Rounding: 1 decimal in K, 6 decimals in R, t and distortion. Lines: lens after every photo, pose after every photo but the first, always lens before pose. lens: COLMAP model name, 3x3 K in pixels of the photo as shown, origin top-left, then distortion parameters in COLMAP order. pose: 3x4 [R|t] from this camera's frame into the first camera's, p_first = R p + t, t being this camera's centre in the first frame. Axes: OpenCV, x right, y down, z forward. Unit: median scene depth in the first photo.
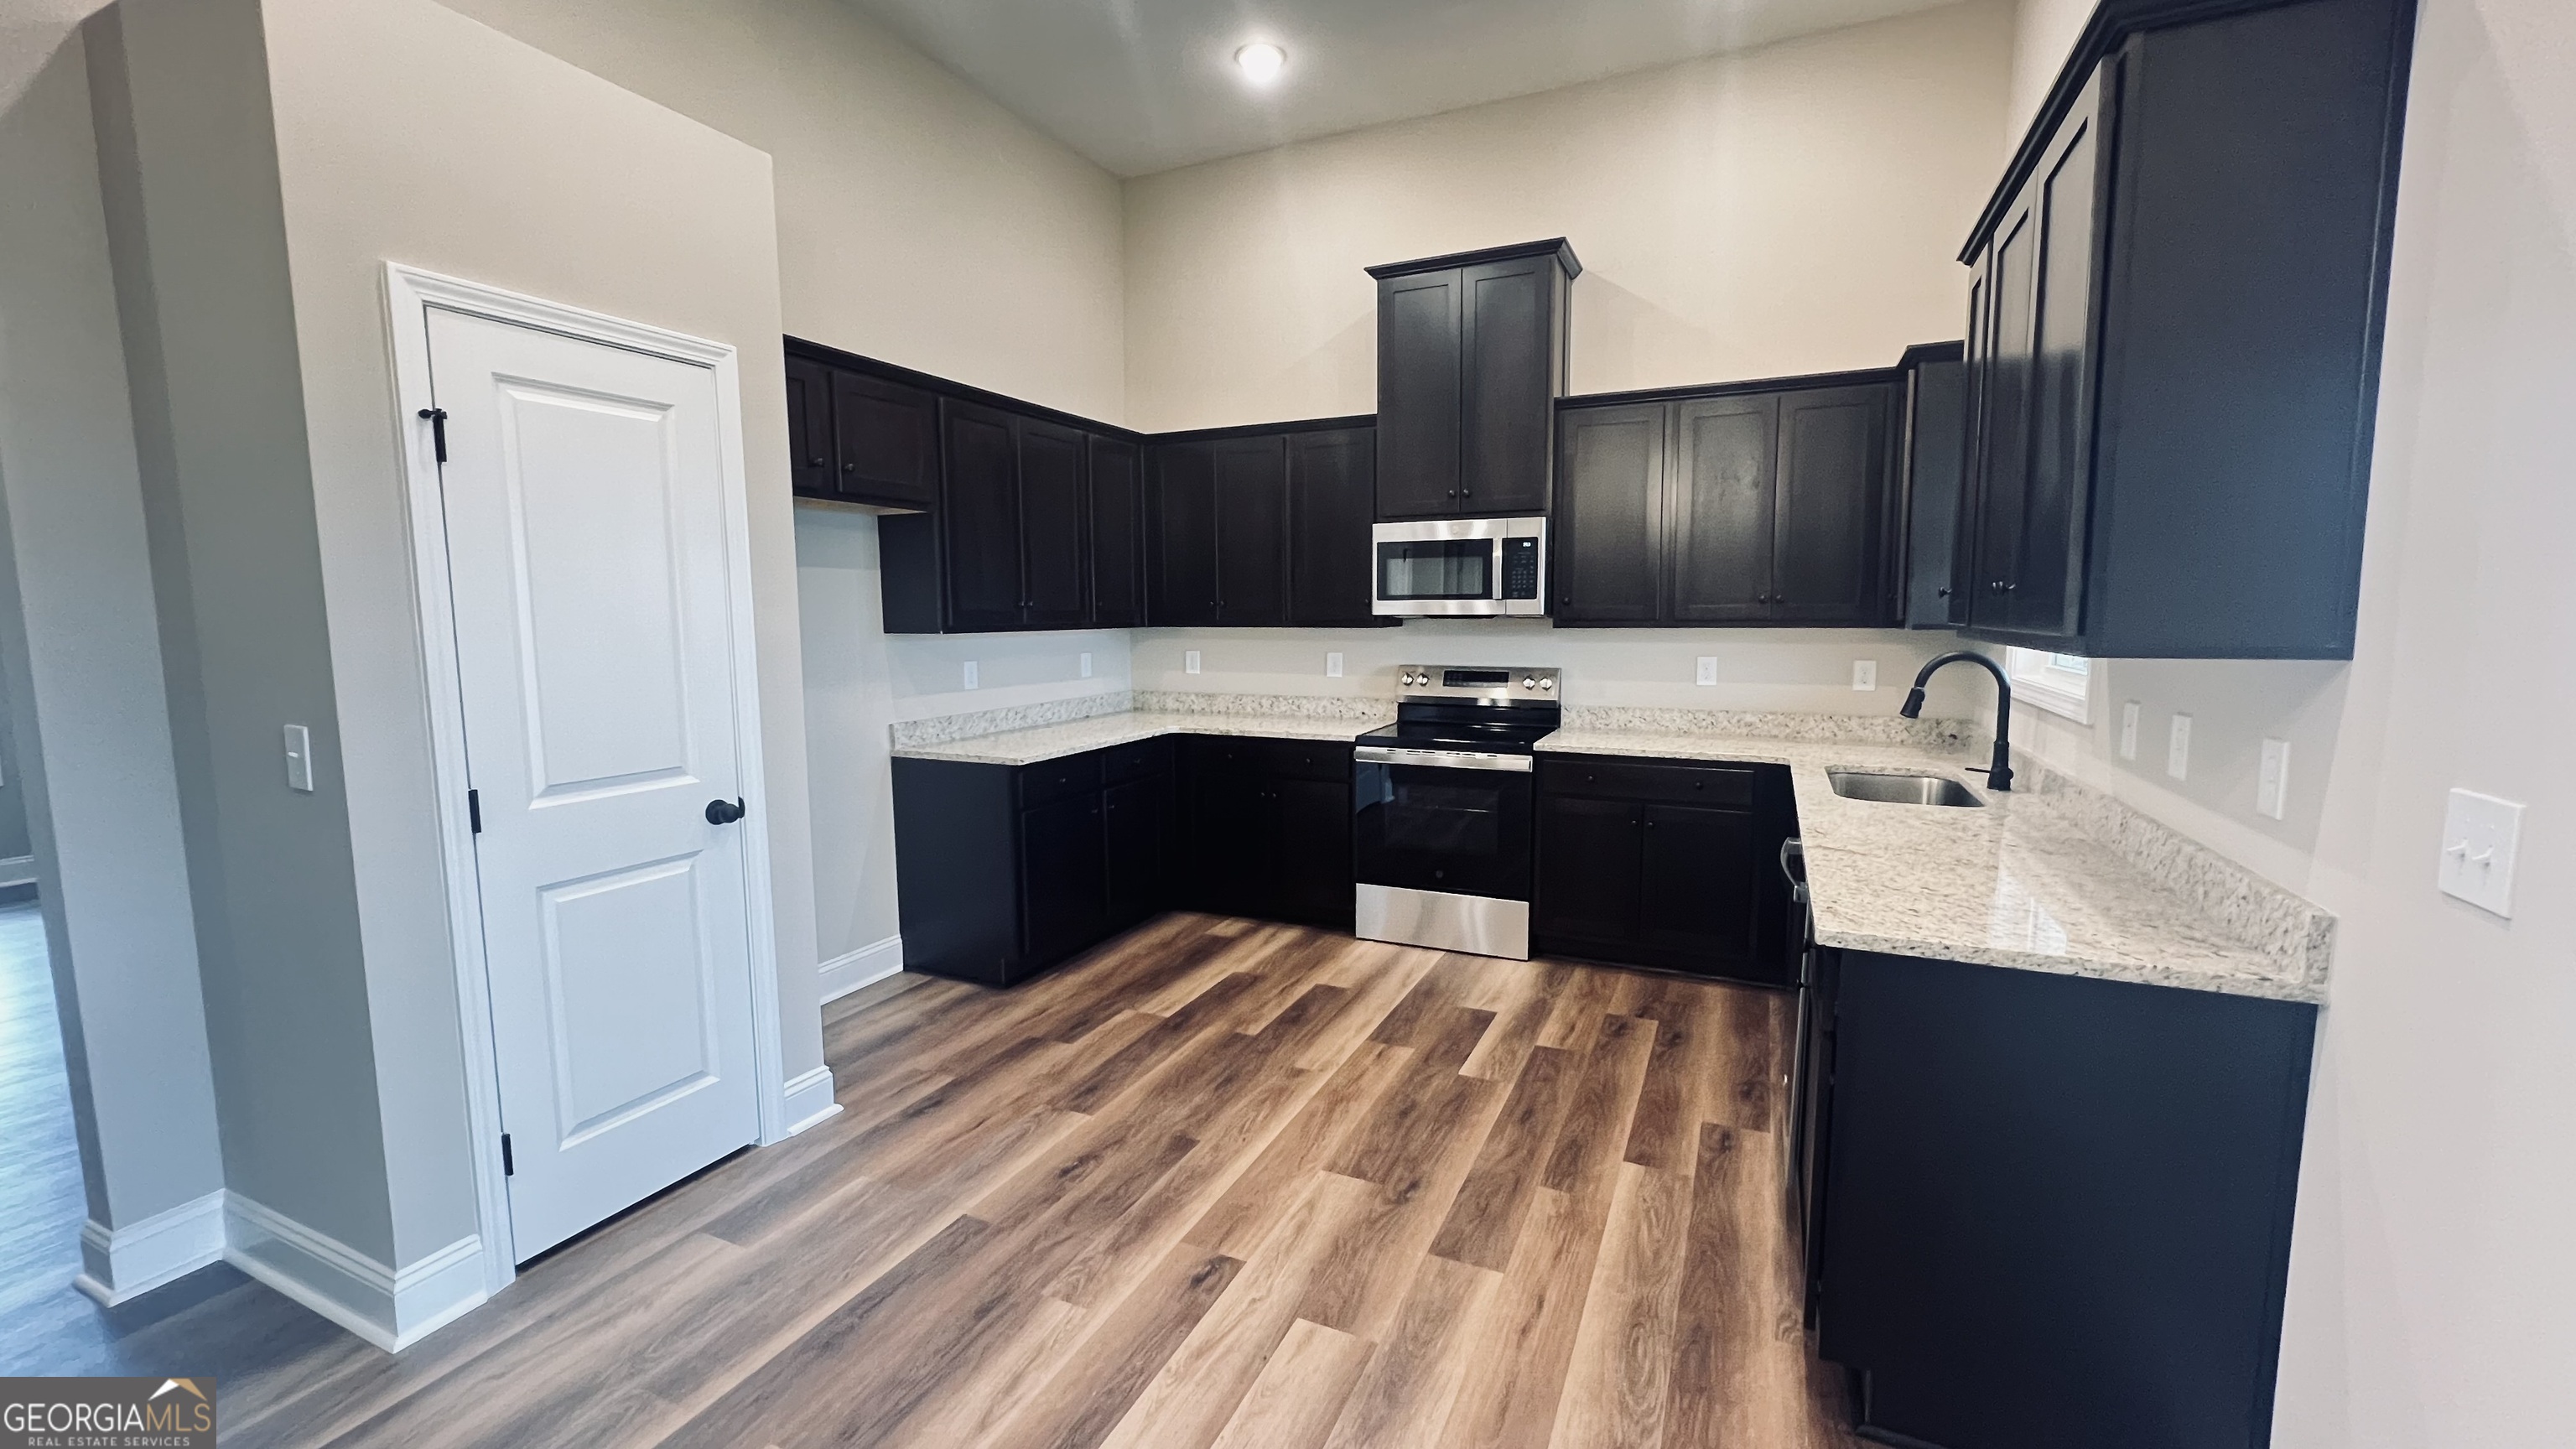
lens RADIAL K [[1028.1, 0, 1283.1], [0, 1028.1, 719.9], [0, 0, 1]] dist [-0.003563, -0.000108]
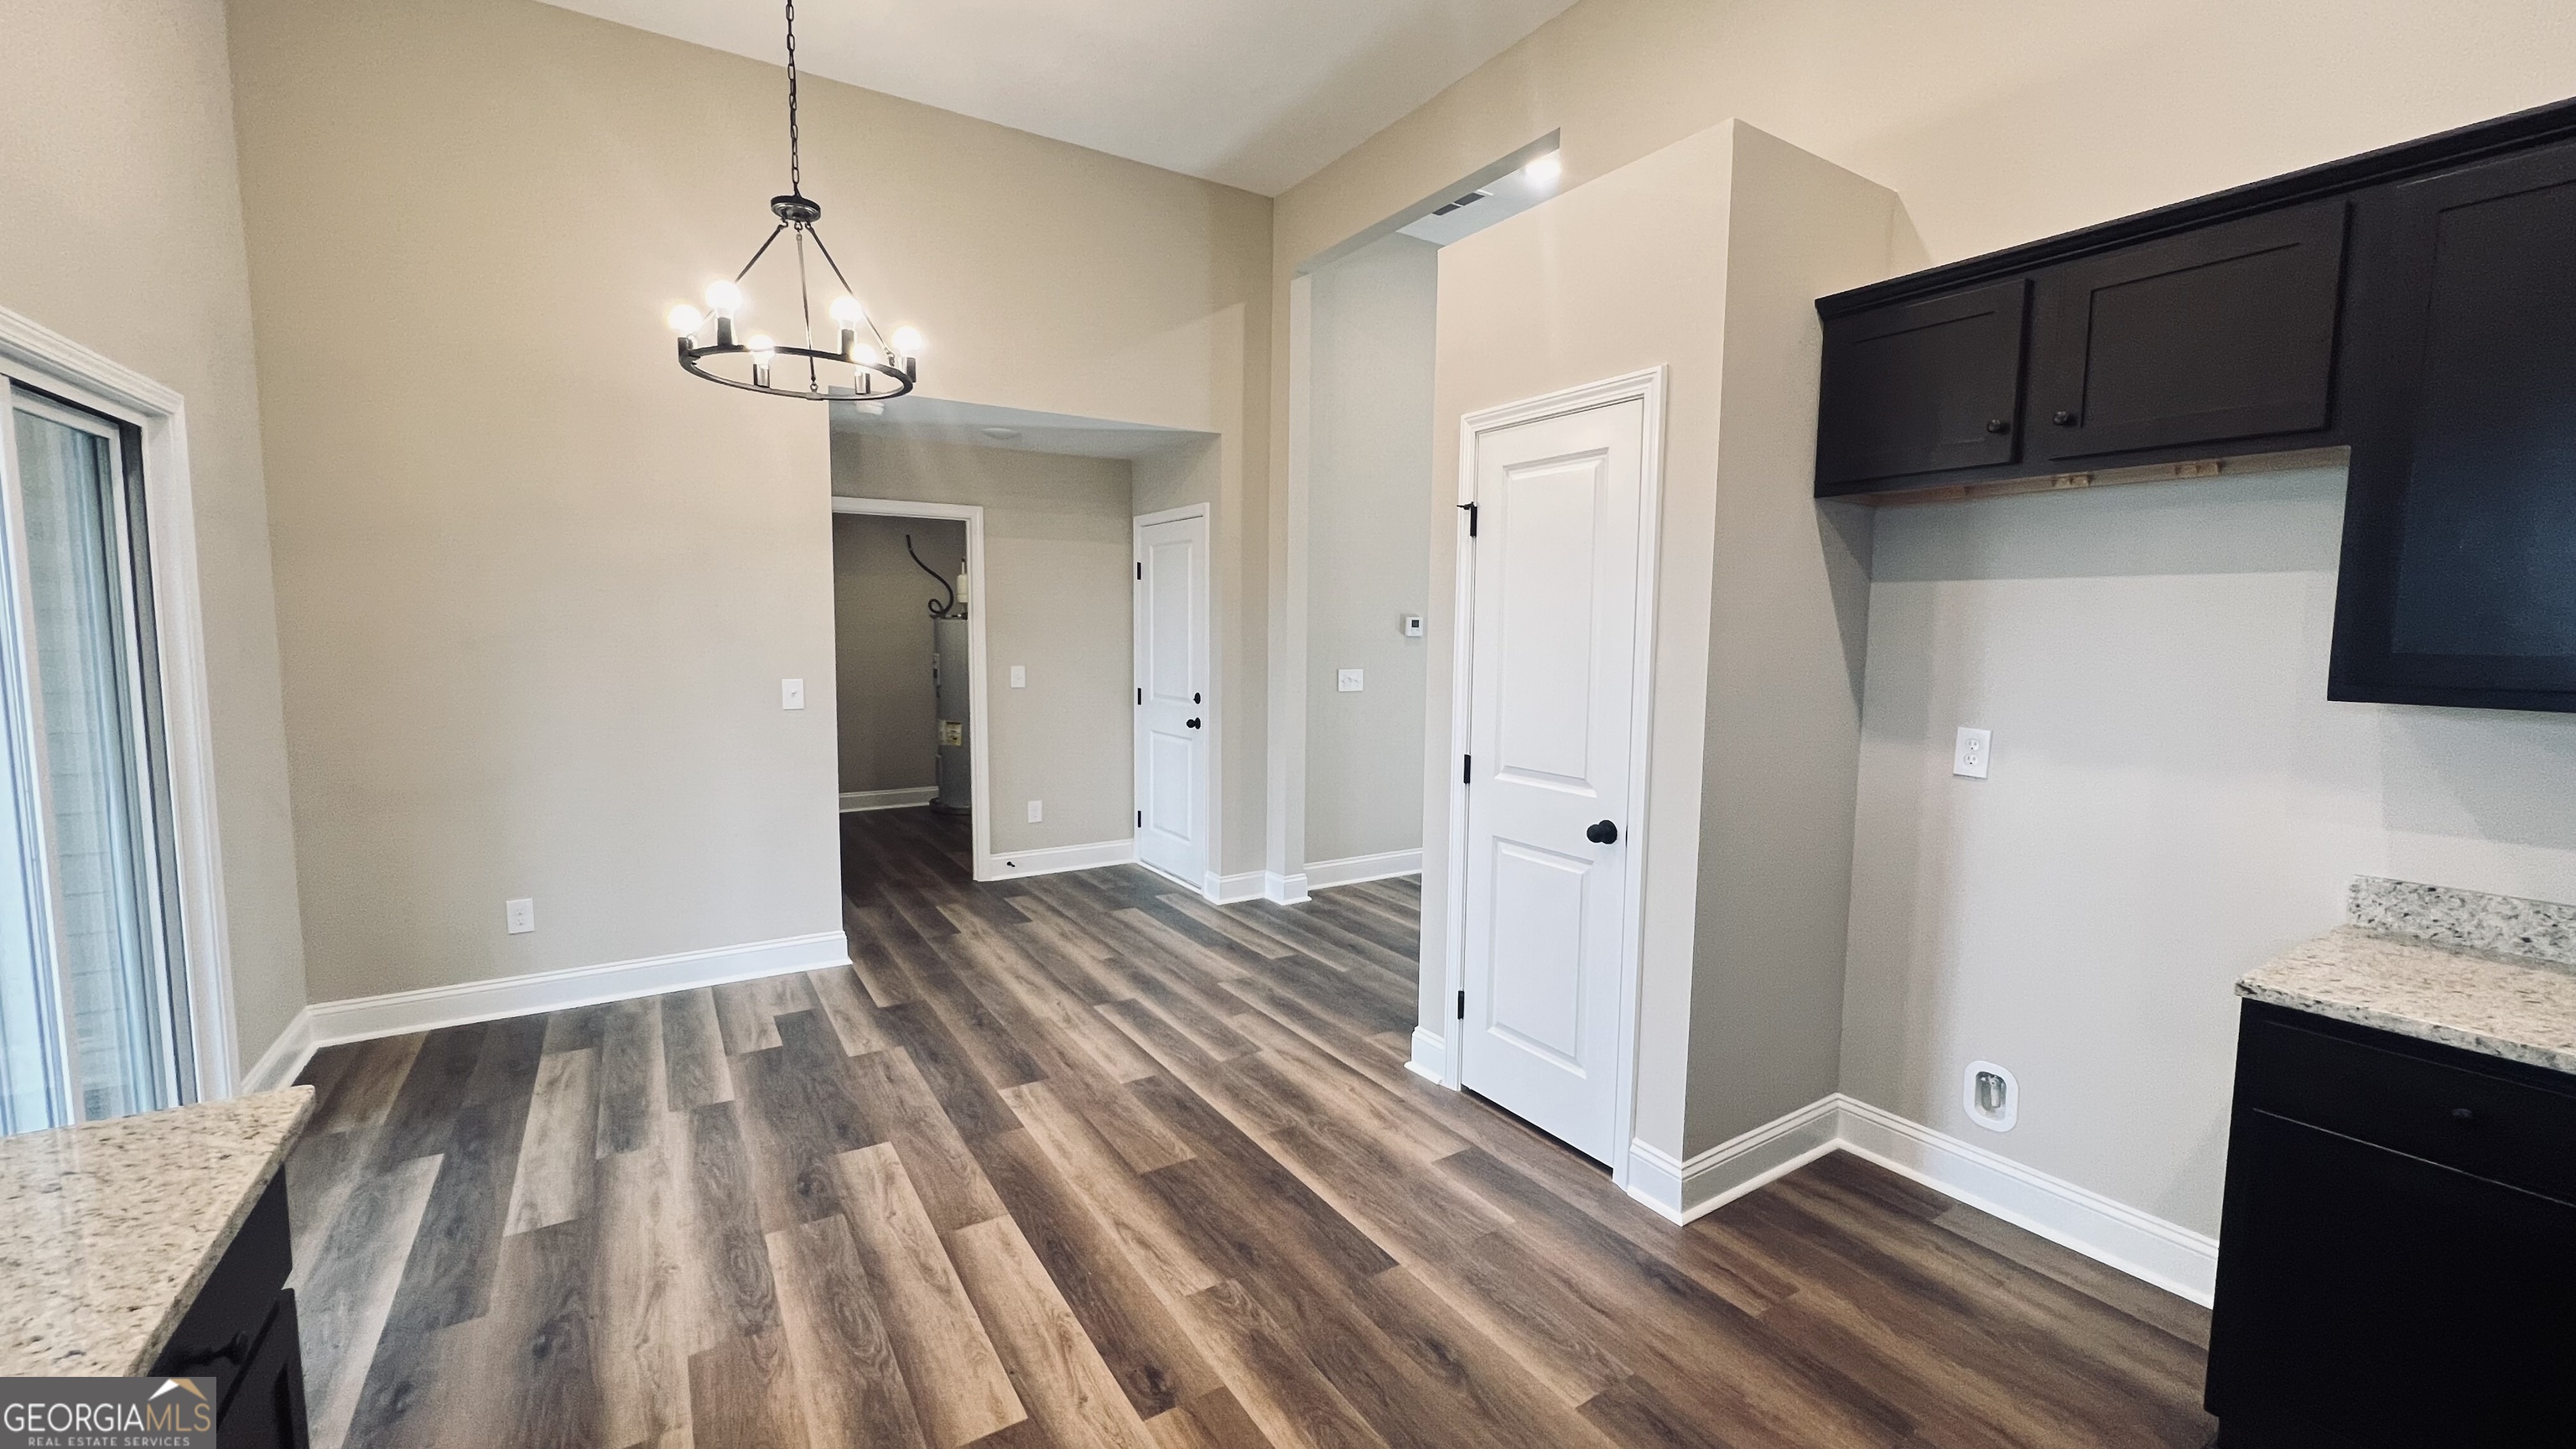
lens RADIAL K [[1028.1, 0, 1289.5], [0, 1028.1, 719.6], [0, 0, 1]] dist [-0.003563, -0.000108]
pose [[-0.533905, 0.078091, -0.841930, 0.604514], [-0.099198, 0.983065, 0.154087, -0.186648], [0.839705, 0.165786, -0.517117, 1.555734]]
